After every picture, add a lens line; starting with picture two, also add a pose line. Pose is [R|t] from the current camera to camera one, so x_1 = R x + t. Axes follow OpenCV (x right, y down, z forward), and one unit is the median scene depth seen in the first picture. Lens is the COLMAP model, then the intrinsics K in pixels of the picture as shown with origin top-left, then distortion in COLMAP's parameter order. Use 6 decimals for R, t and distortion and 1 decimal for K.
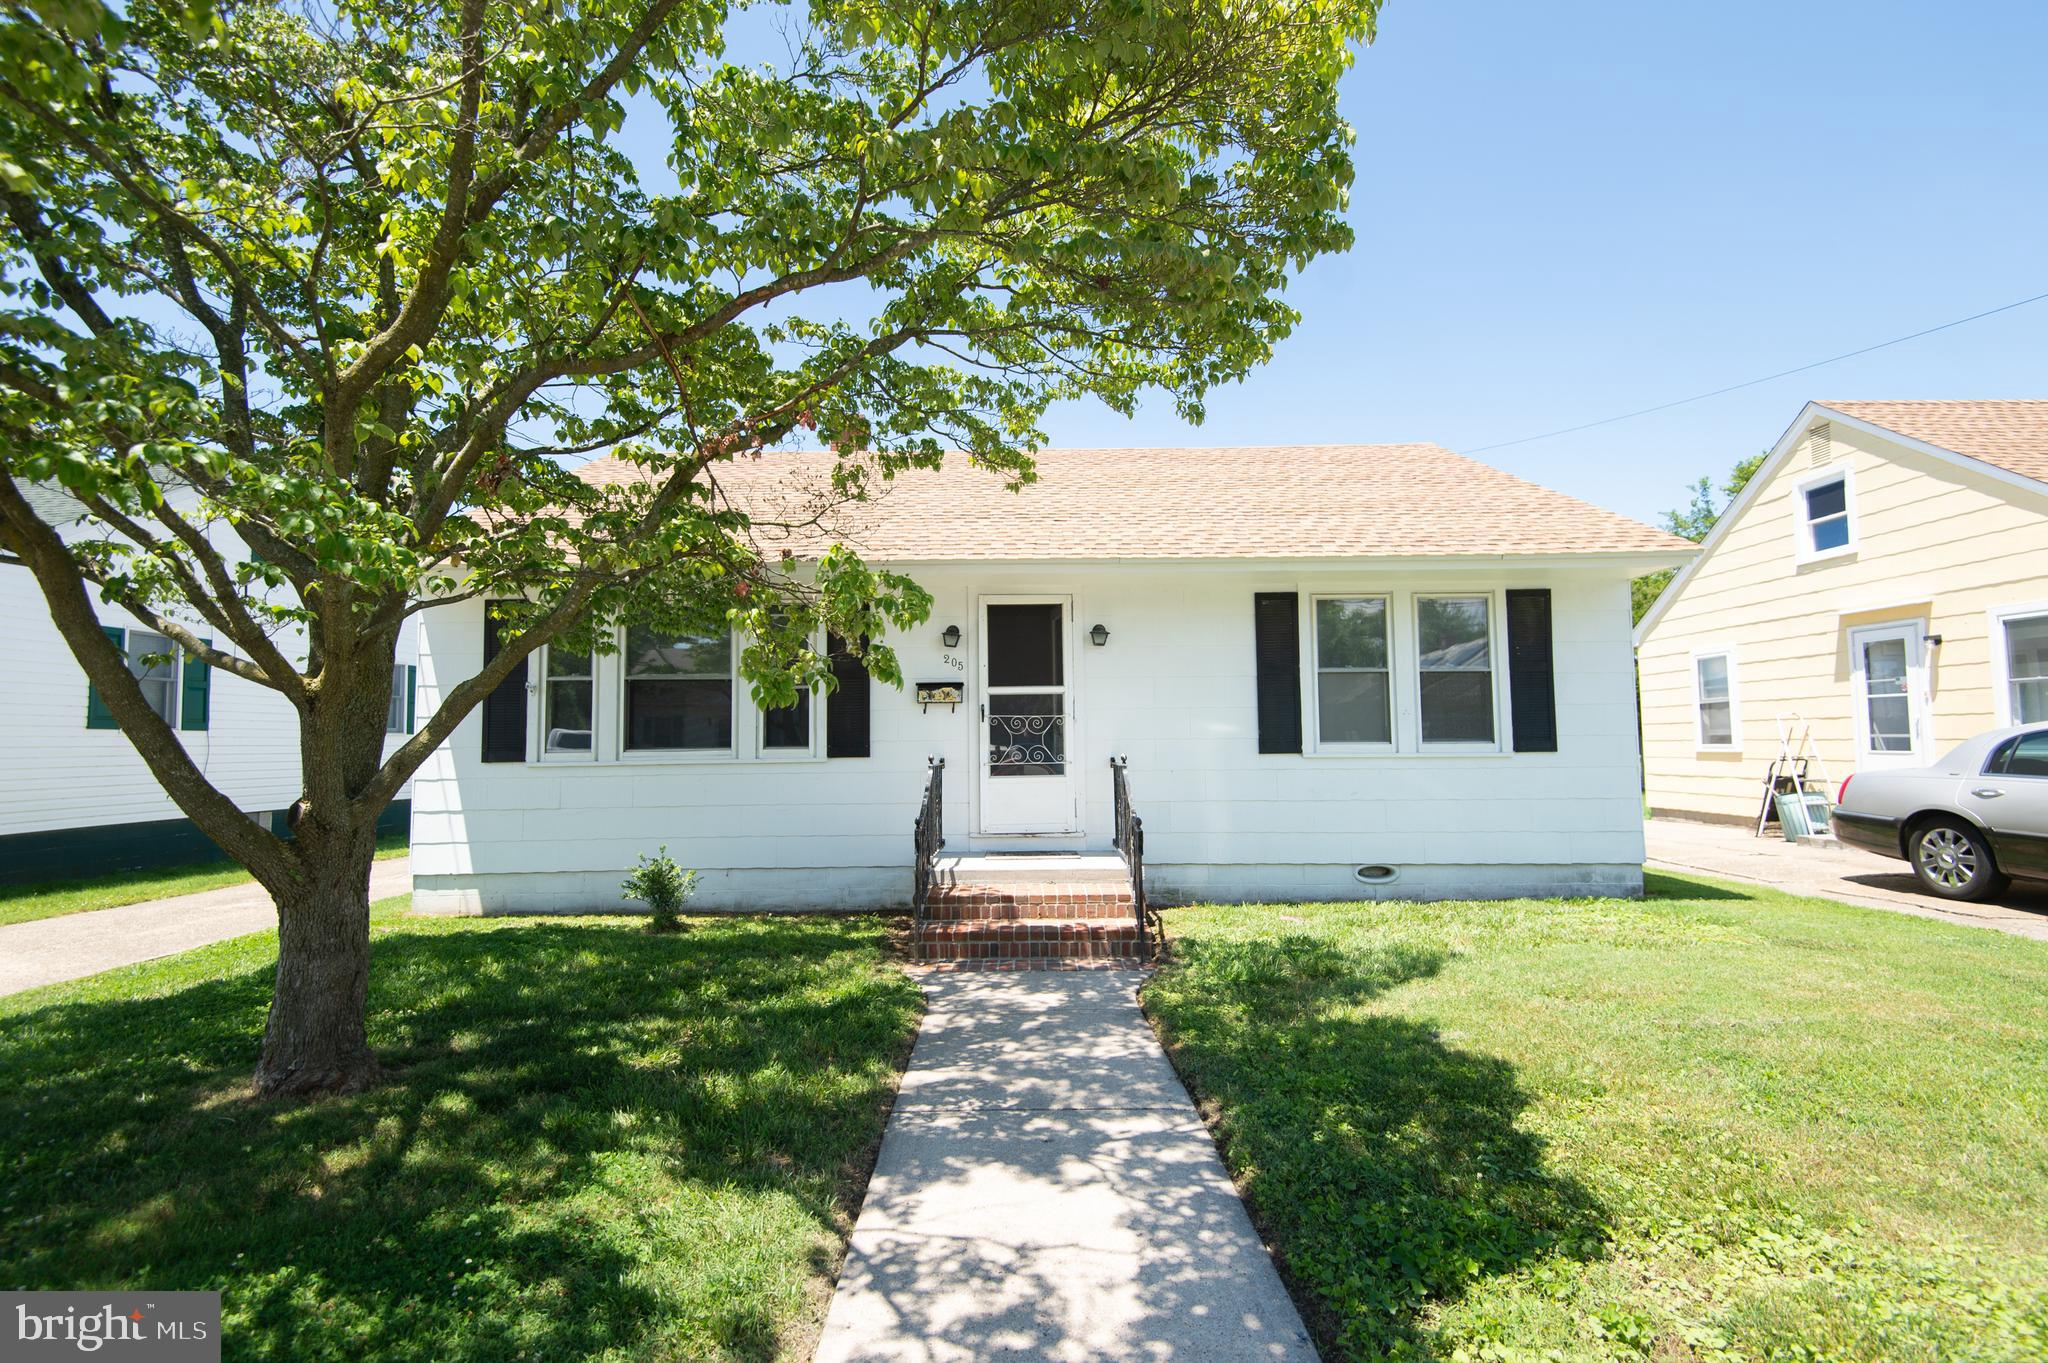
lens RADIAL K [[928.4, 0, 1024.0], [0, 928.4, 681.5], [0, 0, 1]] dist [0.028703, -0.016929]
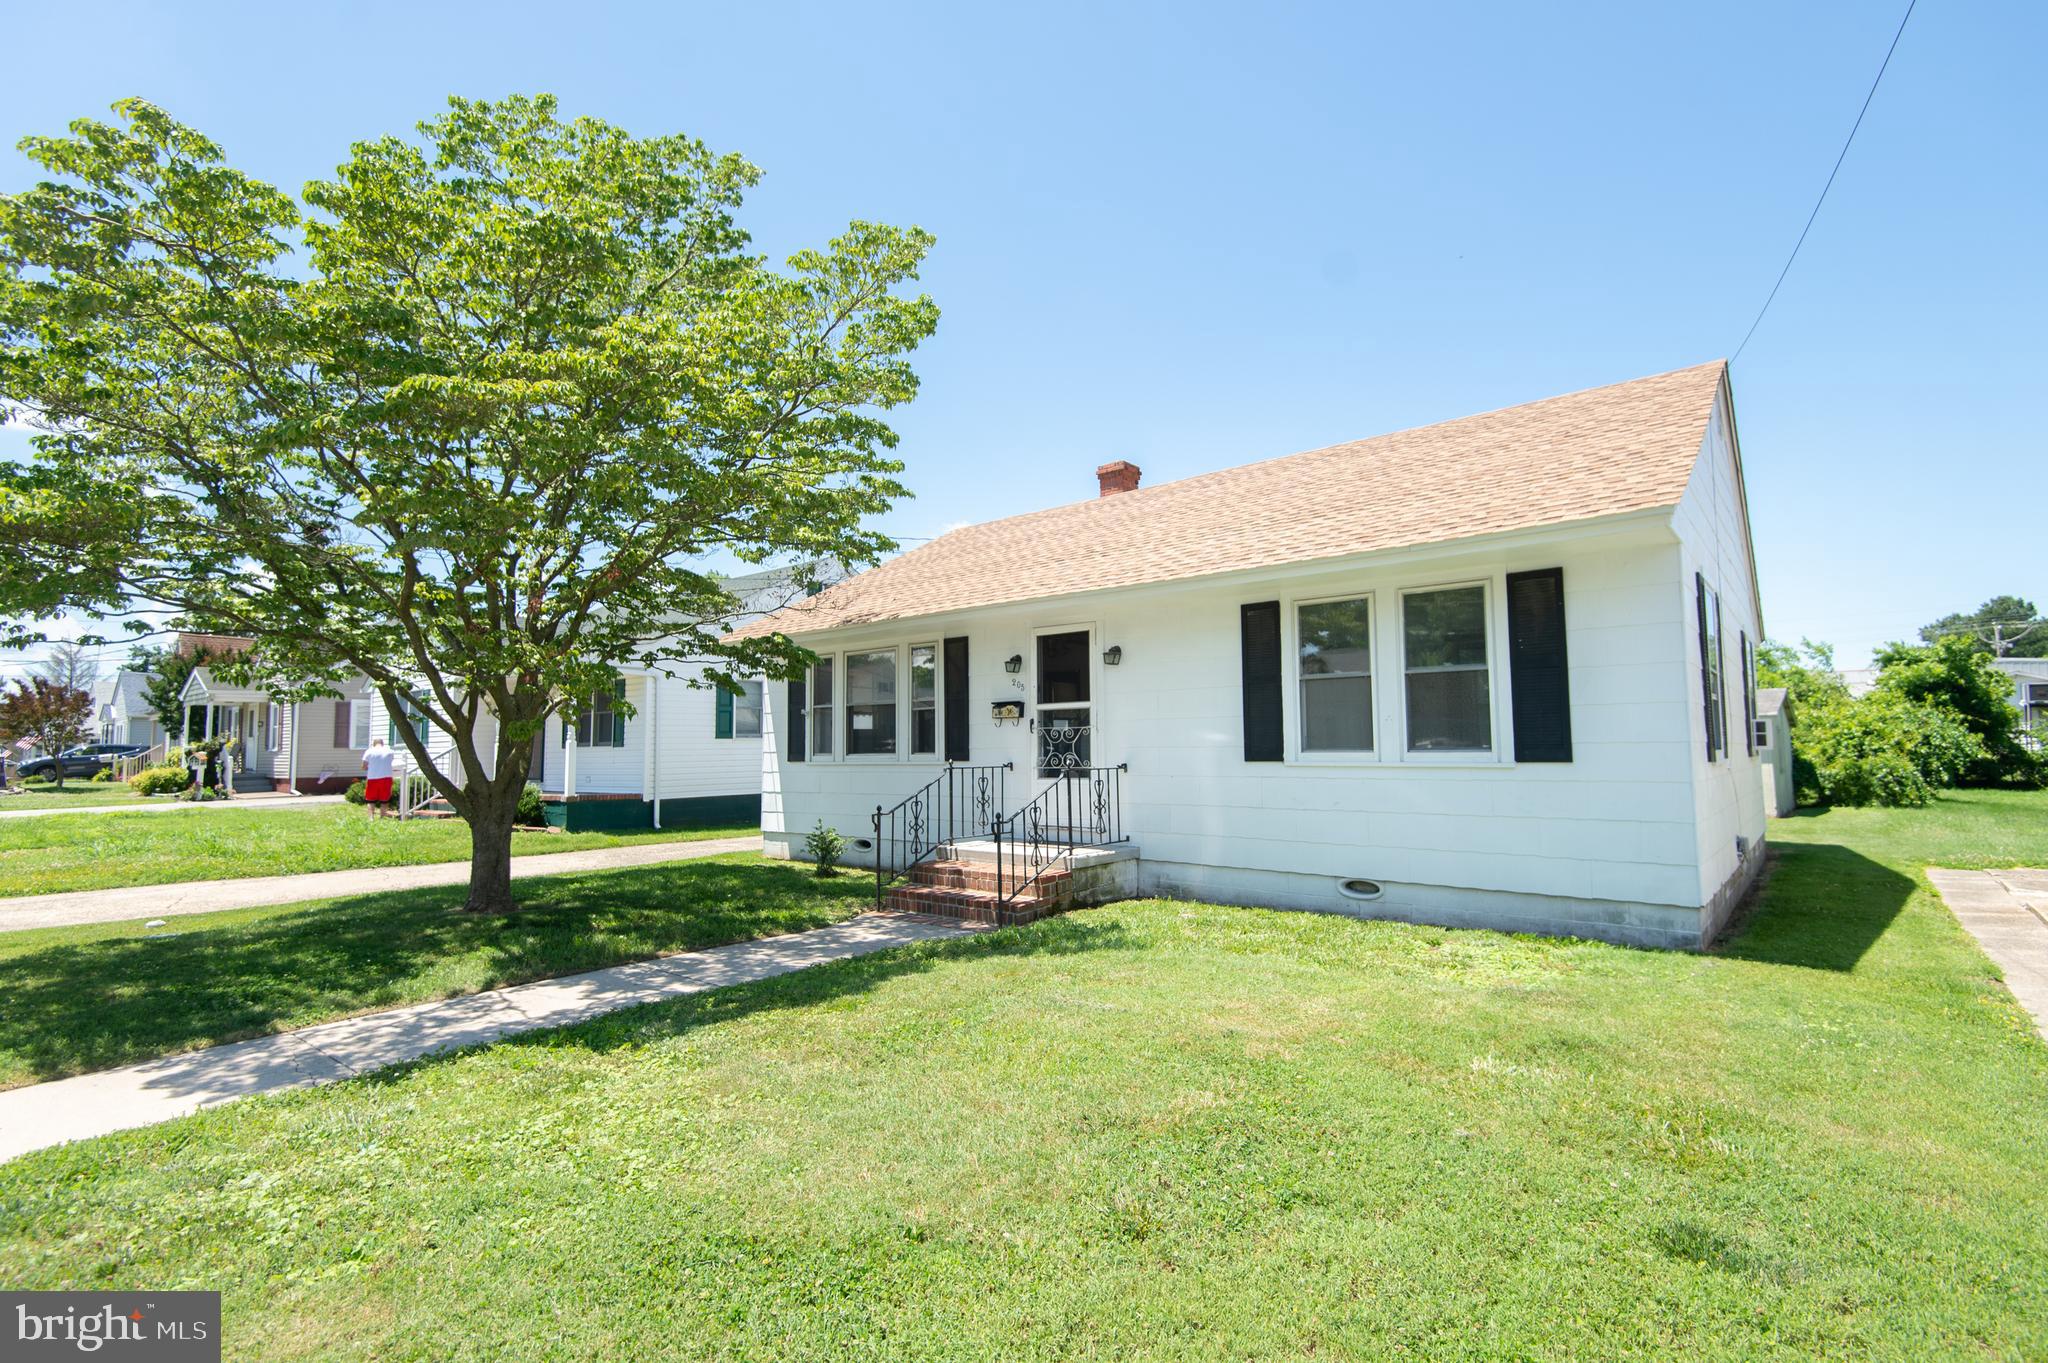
lens RADIAL K [[928.4, 0, 1024.0], [0, 928.4, 681.5], [0, 0, 1]] dist [0.028703, -0.016929]
pose [[0.768731, -0.044906, -0.637994, 0.726185], [0.048018, 0.998769, -0.012442, -0.009522], [0.637767, -0.021071, 0.769941, 0.050803]]
